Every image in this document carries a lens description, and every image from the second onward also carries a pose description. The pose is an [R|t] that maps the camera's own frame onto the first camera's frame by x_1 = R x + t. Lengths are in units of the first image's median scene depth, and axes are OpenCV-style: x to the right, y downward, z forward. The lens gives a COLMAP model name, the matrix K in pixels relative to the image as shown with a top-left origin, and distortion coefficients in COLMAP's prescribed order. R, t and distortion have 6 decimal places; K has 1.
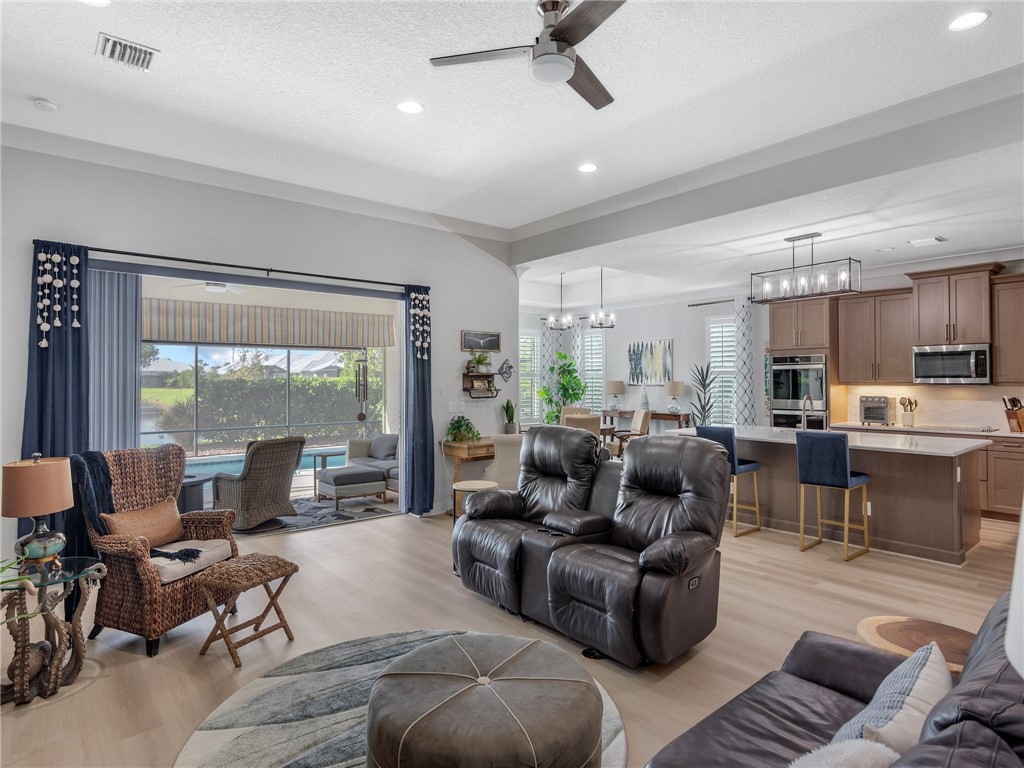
lens RADIAL K [[567.7, 0, 509.9], [0, 567.7, 375.5], [0, 0, 1]] dist [0.002097, -0.000266]
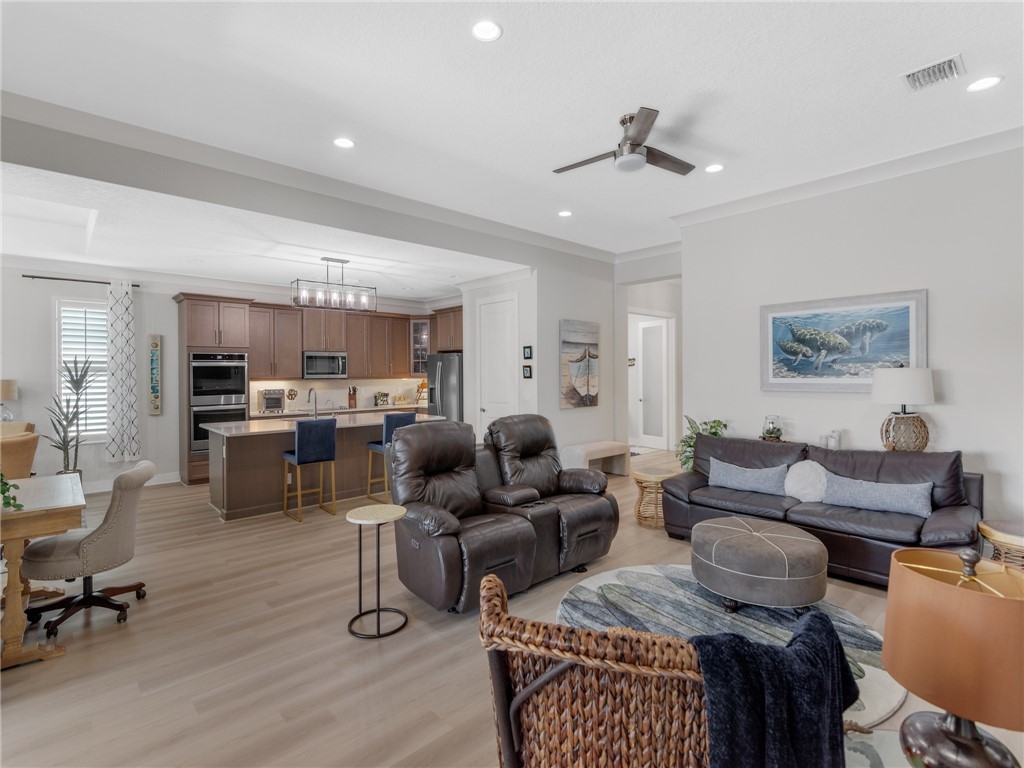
lens RADIAL K [[502.8, 0, 511.9], [0, 502.8, 374.3], [0, 0, 1]] dist [-0.001964, 0.001386]
pose [[-0.053861, 0.001333, 0.998548, -0.474259], [-0.002145, 0.999997, -0.001451, 0.004290], [-0.998546, -0.002220, -0.053858, 0.539513]]
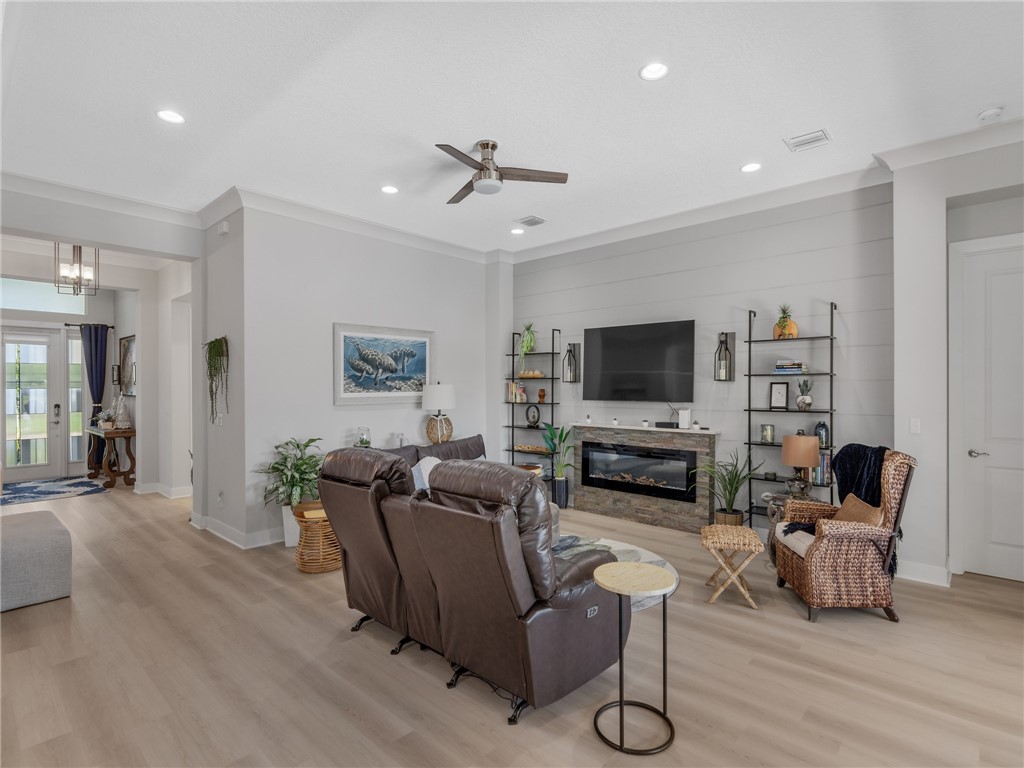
lens RADIAL K [[527.4, 0, 510.6], [0, 527.4, 386.2], [0, 0, 1]] dist [0.002545, -0.000219]
pose [[-0.989266, 0.005332, -0.146025, 0.093060], [0.005785, 0.999980, -0.002677, 0.001146], [0.146008, -0.003493, -0.989277, 0.956330]]
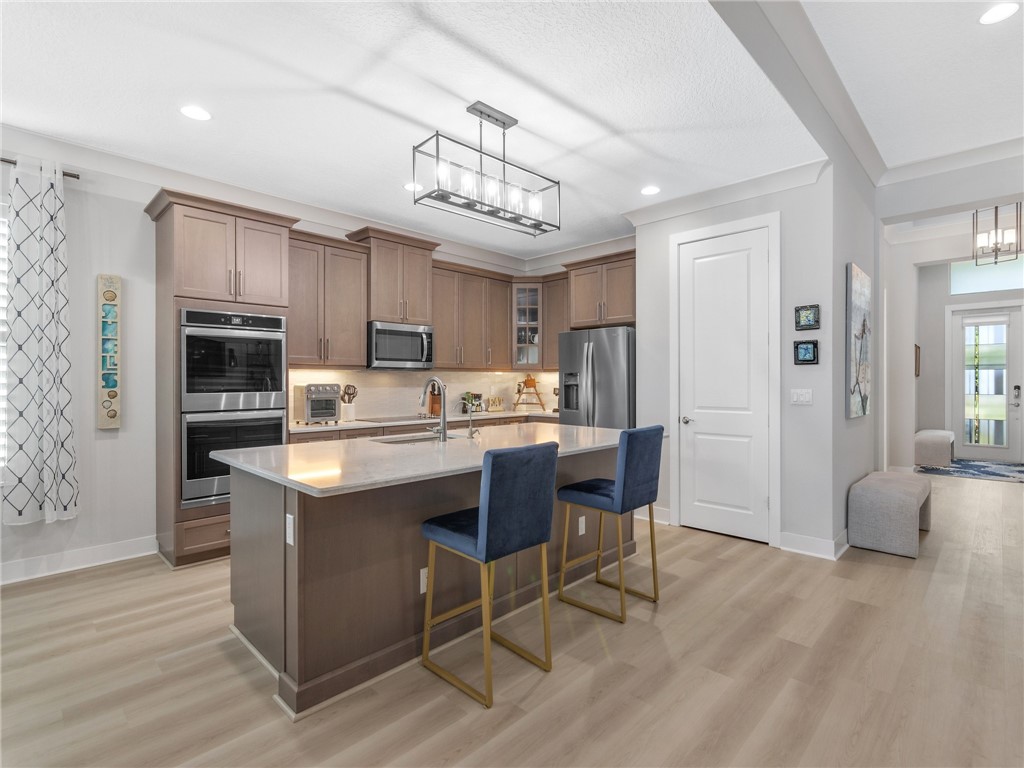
lens RADIAL K [[502.8, 0, 513.3], [0, 502.8, 383.5], [0, 0, 1]] dist [-0.001964, 0.001386]
pose [[-0.106141, -0.000312, 0.994351, -0.014627], [-0.007429, 0.999972, -0.000479, 0.033987], [-0.994323, -0.007438, -0.106141, 0.825002]]
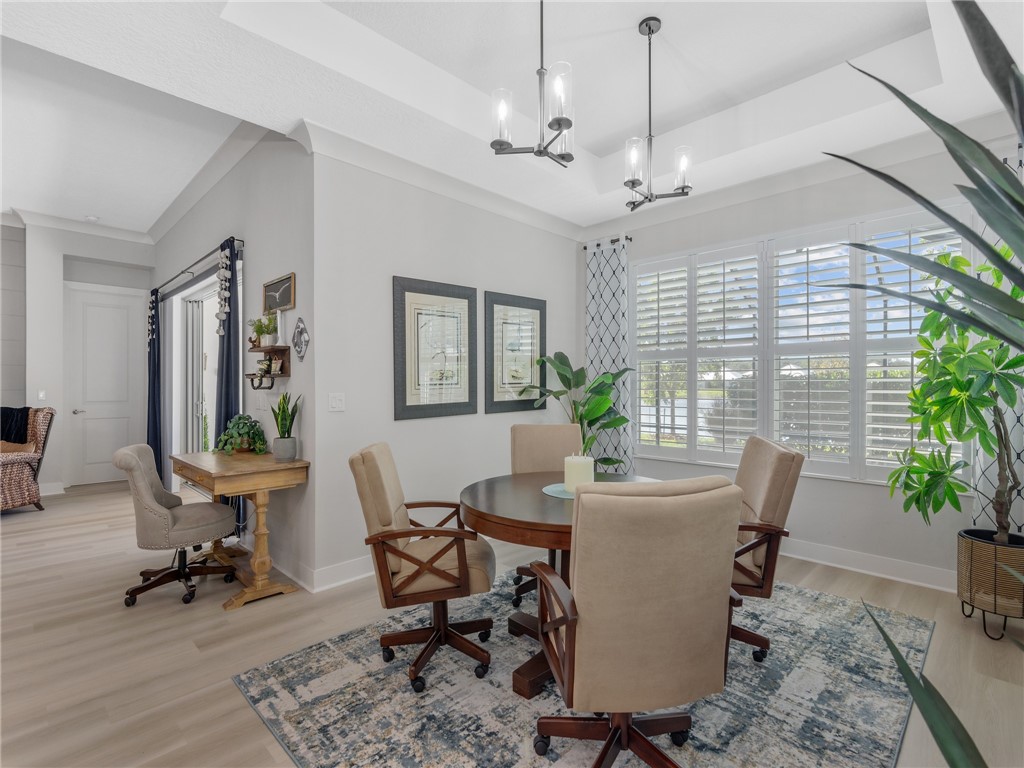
lens RADIAL K [[502.8, 0, 517.9], [0, 502.8, 384.7], [0, 0, 1]] dist [-0.001964, 0.001386]
pose [[0.097212, -0.002214, -0.995261, 0.490425], [0.008163, 0.999966, -0.001427, 0.036831], [0.995230, -0.007986, 0.097227, 1.163026]]
